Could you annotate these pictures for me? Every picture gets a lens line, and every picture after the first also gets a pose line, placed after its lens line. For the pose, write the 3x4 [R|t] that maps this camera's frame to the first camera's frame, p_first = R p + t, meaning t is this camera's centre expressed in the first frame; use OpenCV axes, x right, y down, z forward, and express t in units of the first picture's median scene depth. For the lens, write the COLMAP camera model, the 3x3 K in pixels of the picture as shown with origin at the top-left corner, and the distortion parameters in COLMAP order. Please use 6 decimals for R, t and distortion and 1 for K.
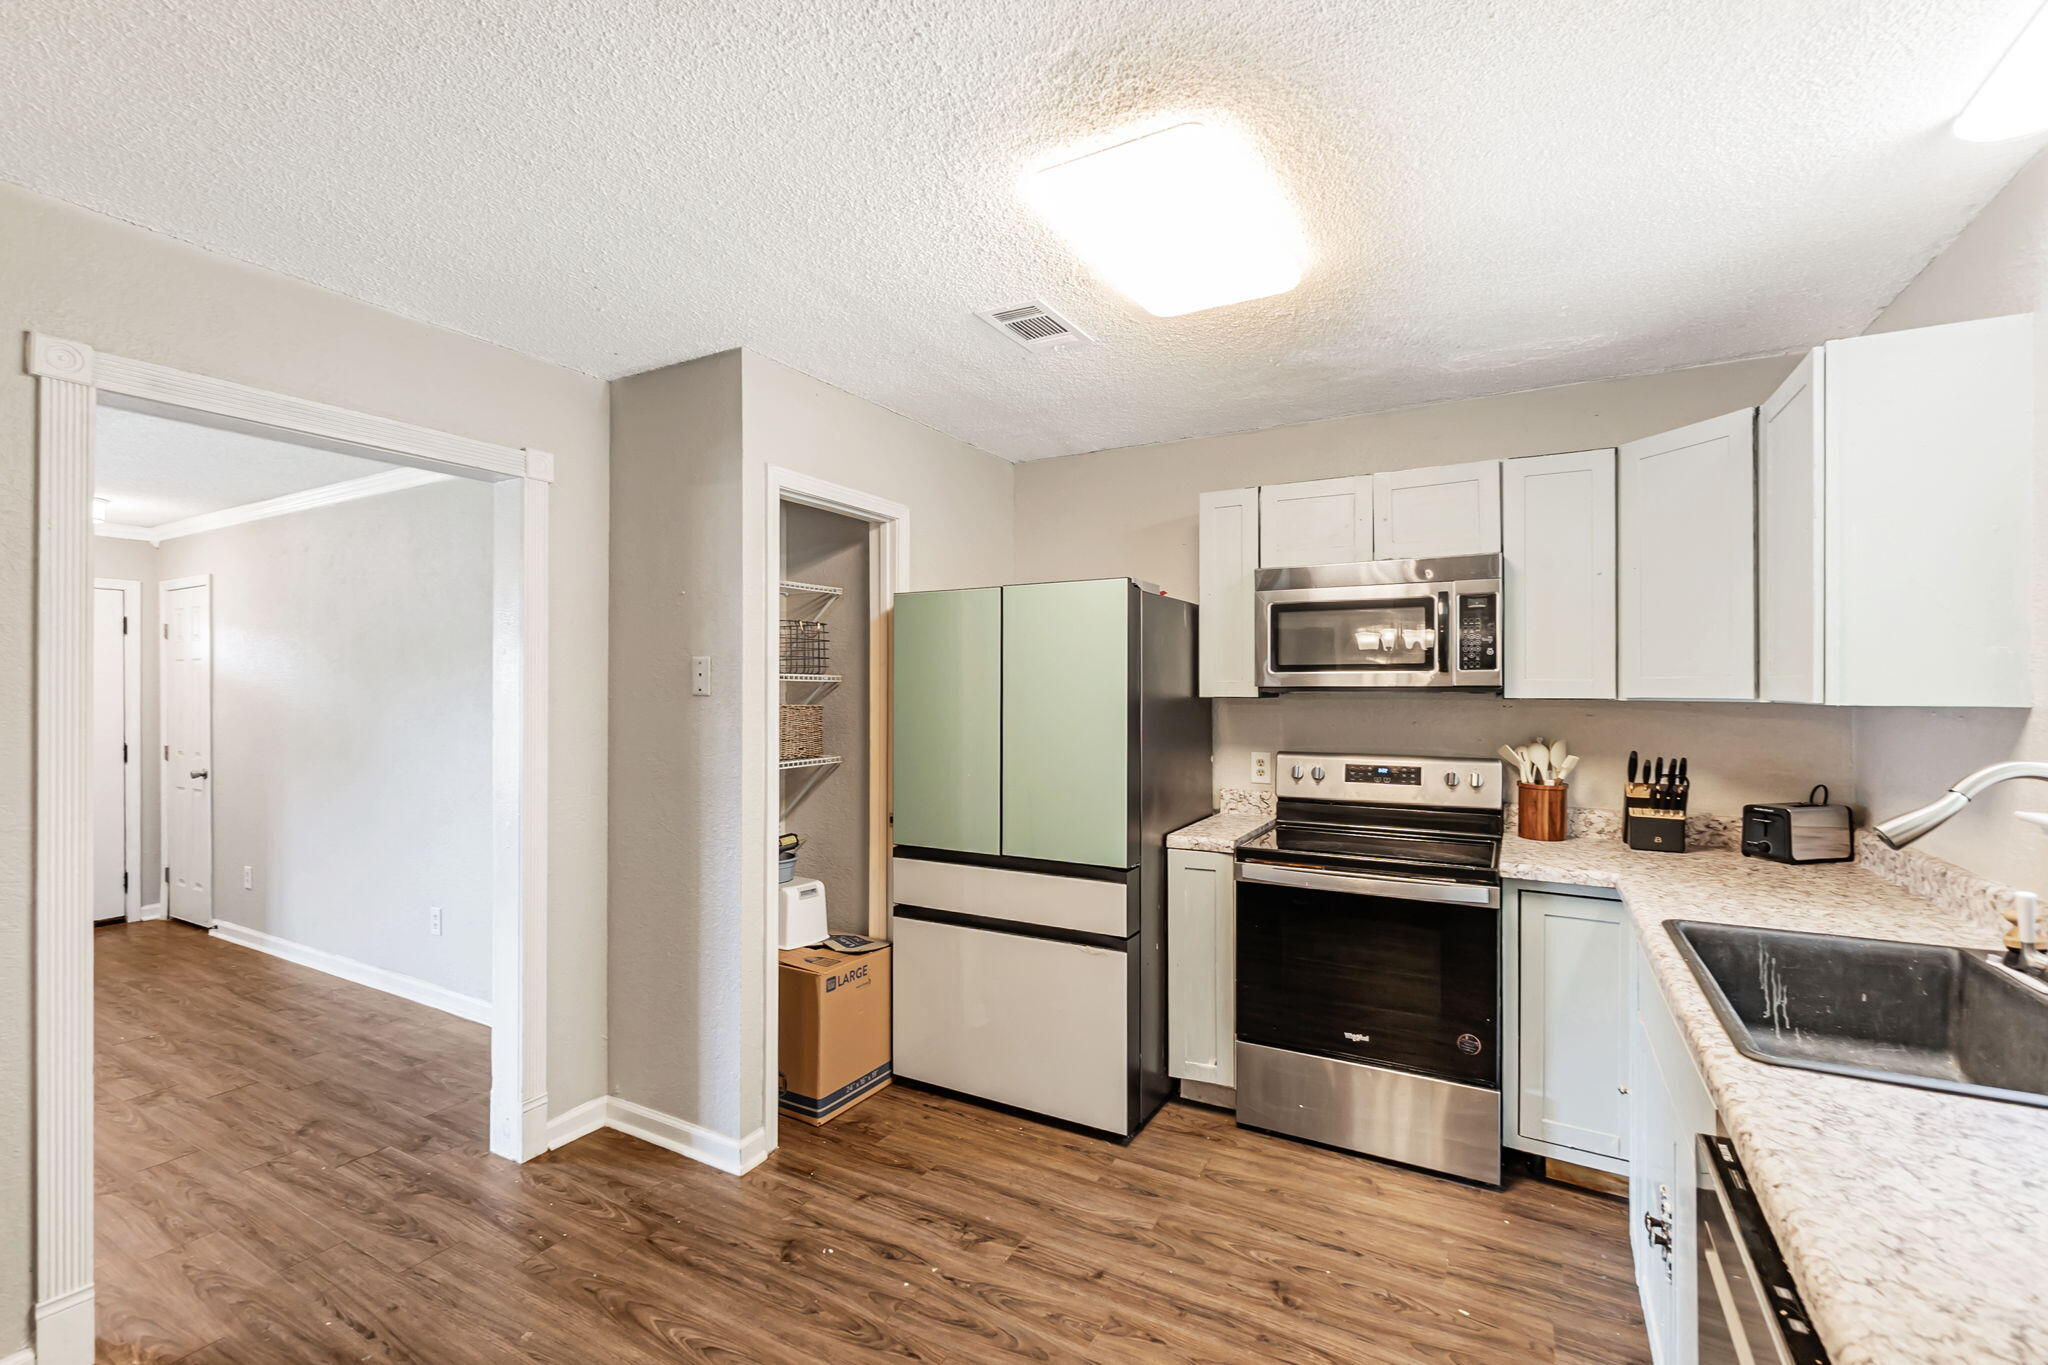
lens RADIAL K [[899.6, 0, 1013.8], [0, 899.6, 678.9], [0, 0, 1]] dist [-0.001131, 0.000026]
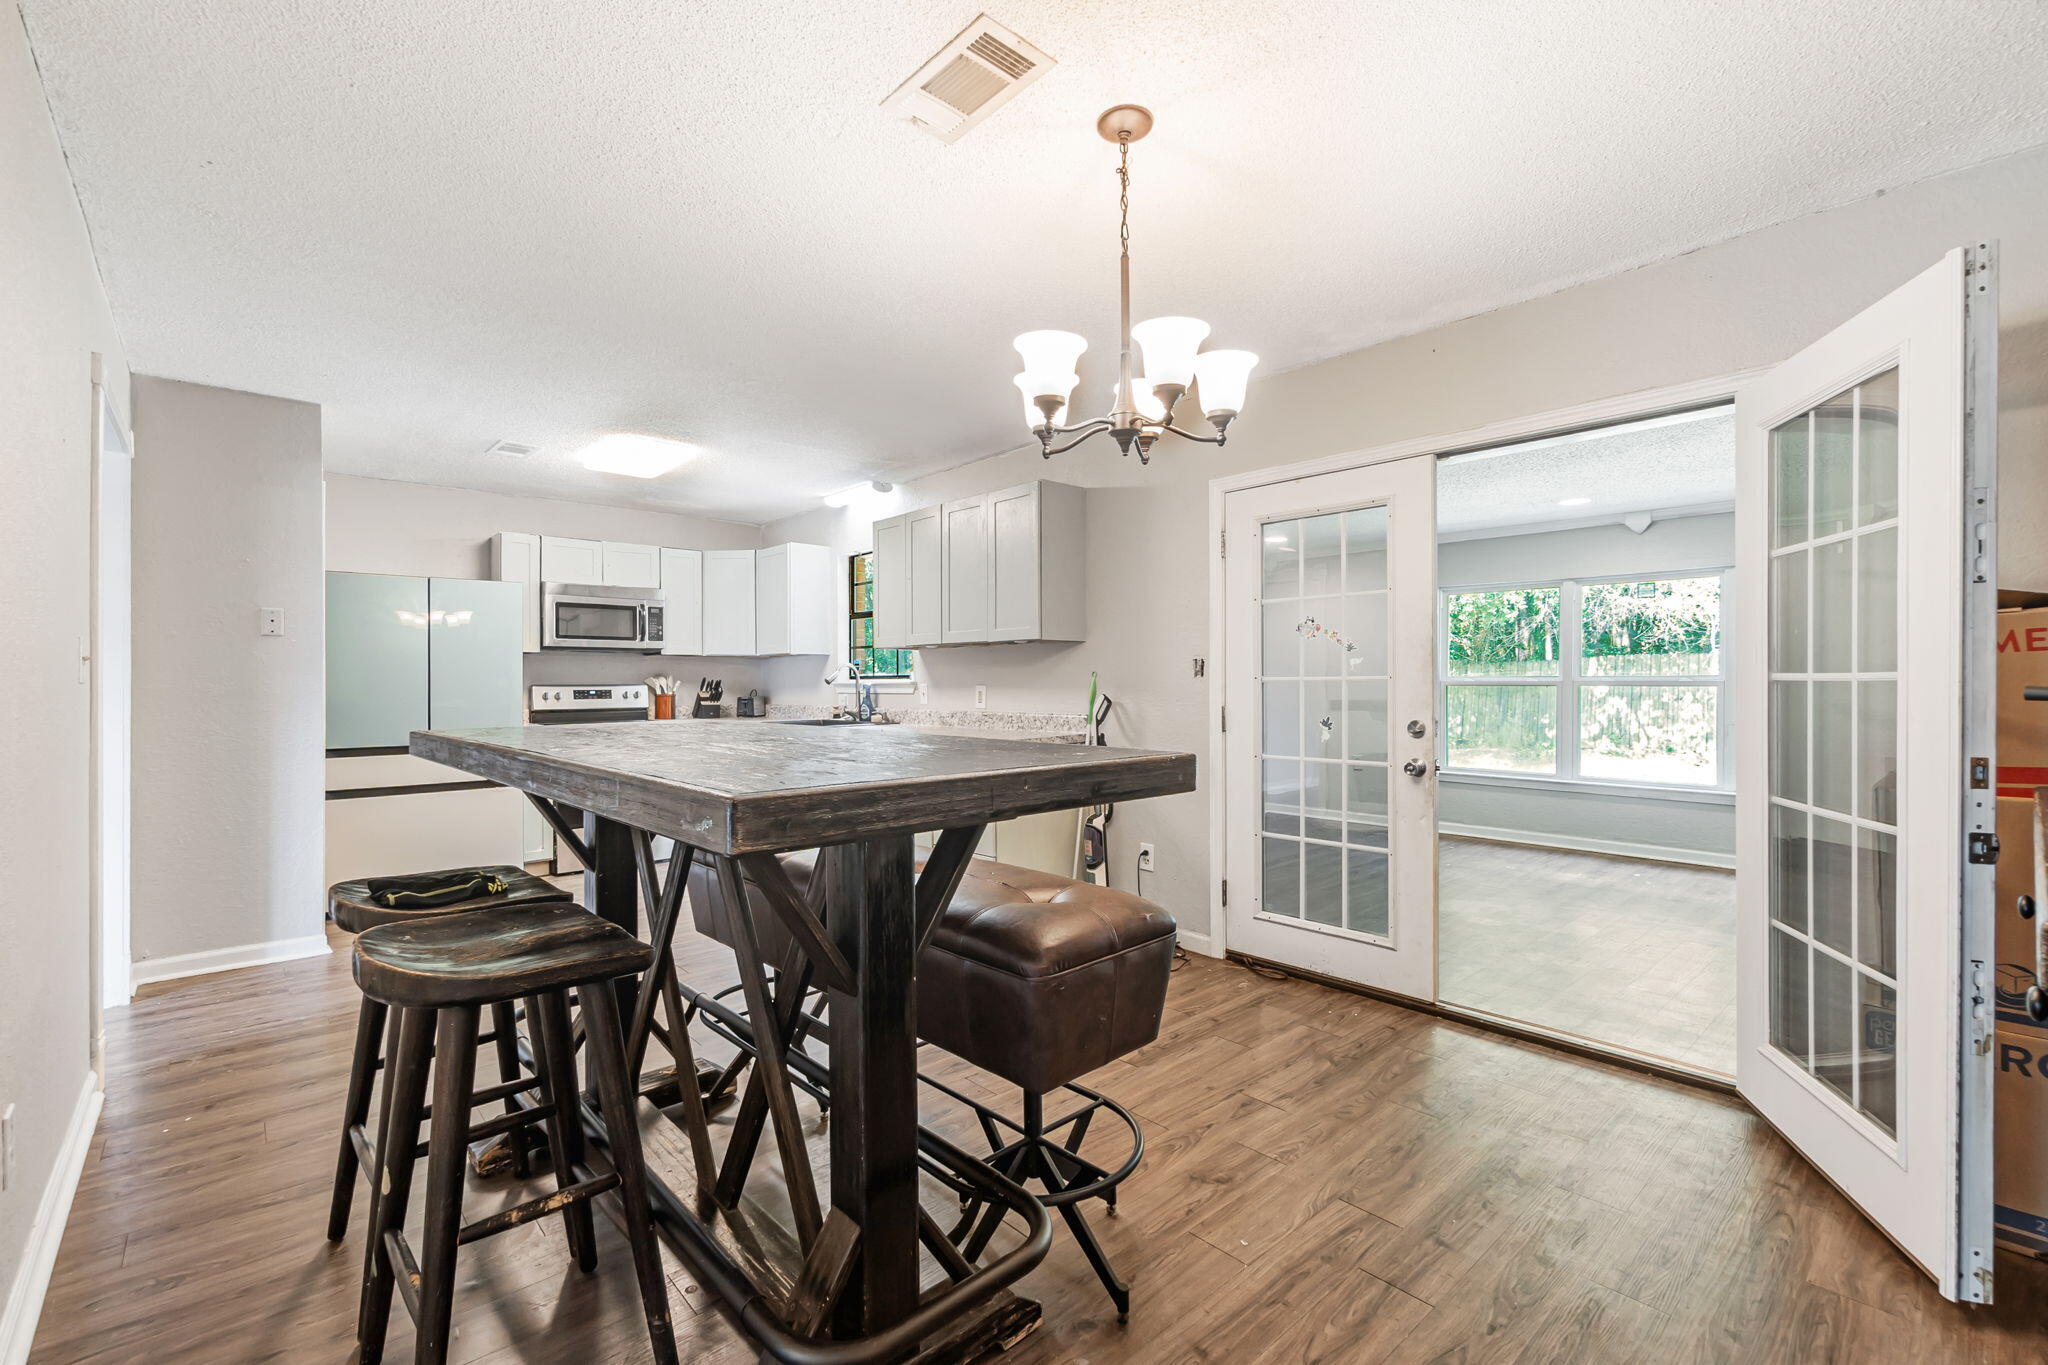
lens RADIAL K [[899.6, 0, 1013.8], [0, 899.6, 678.9], [0, 0, 1]] dist [-0.001131, 0.000026]
pose [[0.321640, 0.001284, 0.946861, -1.283972], [-0.002442, 0.999997, -0.000527, 0.081836], [-0.946859, -0.002143, 0.321642, -0.541818]]
